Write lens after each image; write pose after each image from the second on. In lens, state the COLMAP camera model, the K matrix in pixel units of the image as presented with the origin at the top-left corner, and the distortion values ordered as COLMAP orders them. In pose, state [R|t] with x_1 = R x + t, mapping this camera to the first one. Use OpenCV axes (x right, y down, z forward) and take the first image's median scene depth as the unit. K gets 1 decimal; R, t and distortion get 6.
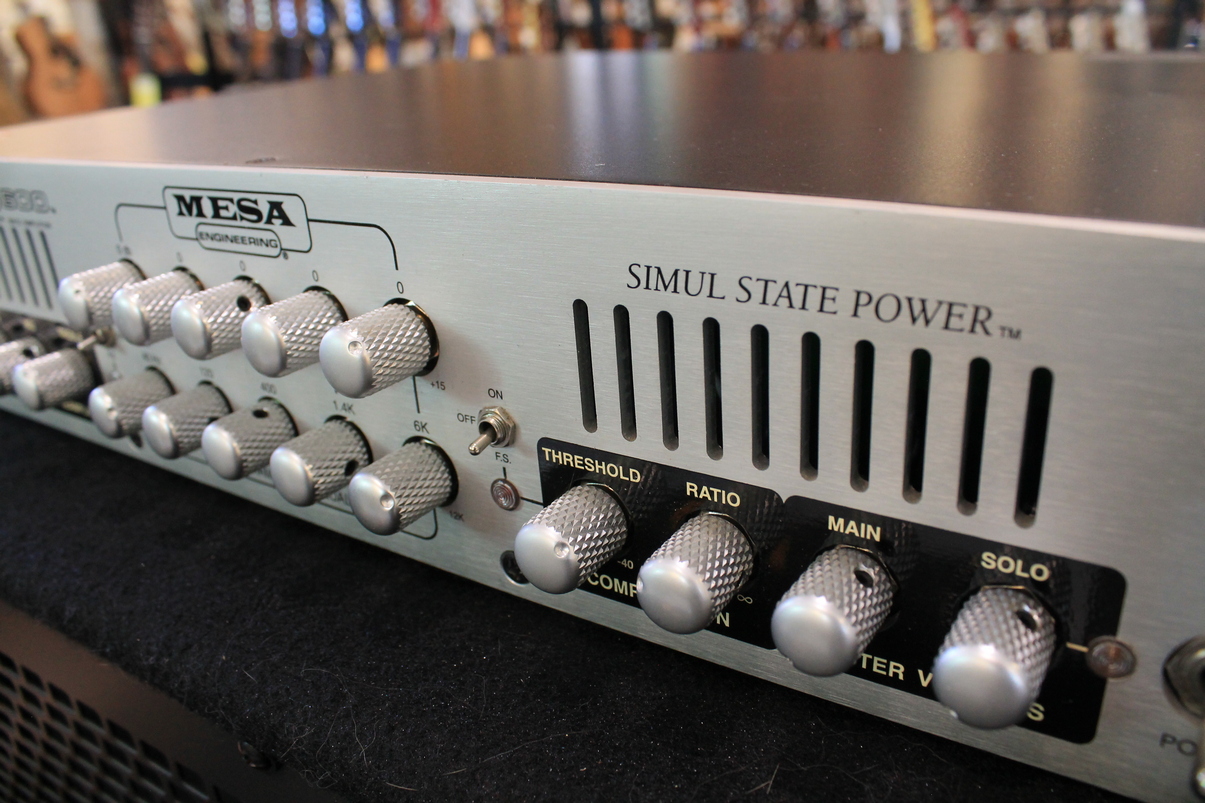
lens RADIAL K [[953.1, 0, 604.2], [0, 953.1, 398.0], [0, 0, 1]] dist [-0.126507, 0.020360]
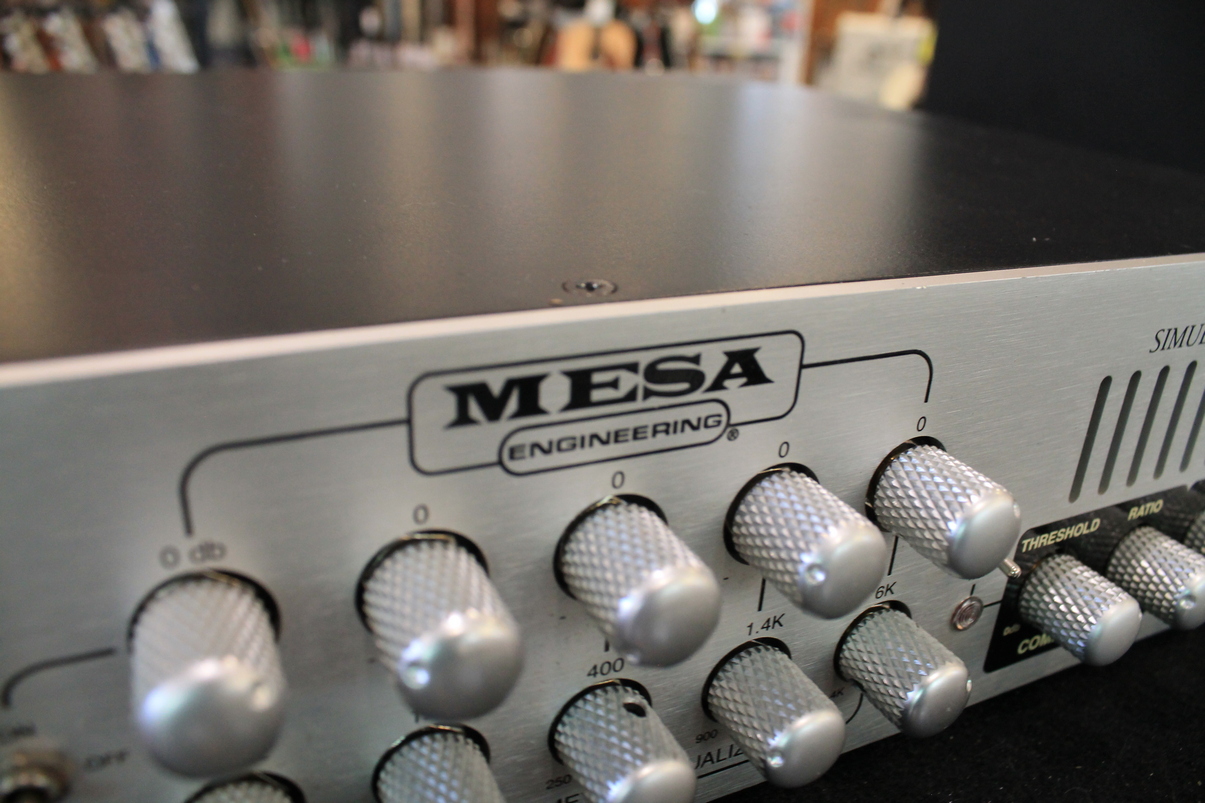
lens RADIAL K [[953.1, 0, 603.0], [0, 953.1, 409.8], [0, 0, 1]] dist [-0.126507, 0.020360]
pose [[0.510486, -0.260644, 0.819432, -0.882999], [0.258011, 0.955473, 0.143182, -0.276222], [-0.820265, 0.138330, 0.555005, 0.717345]]
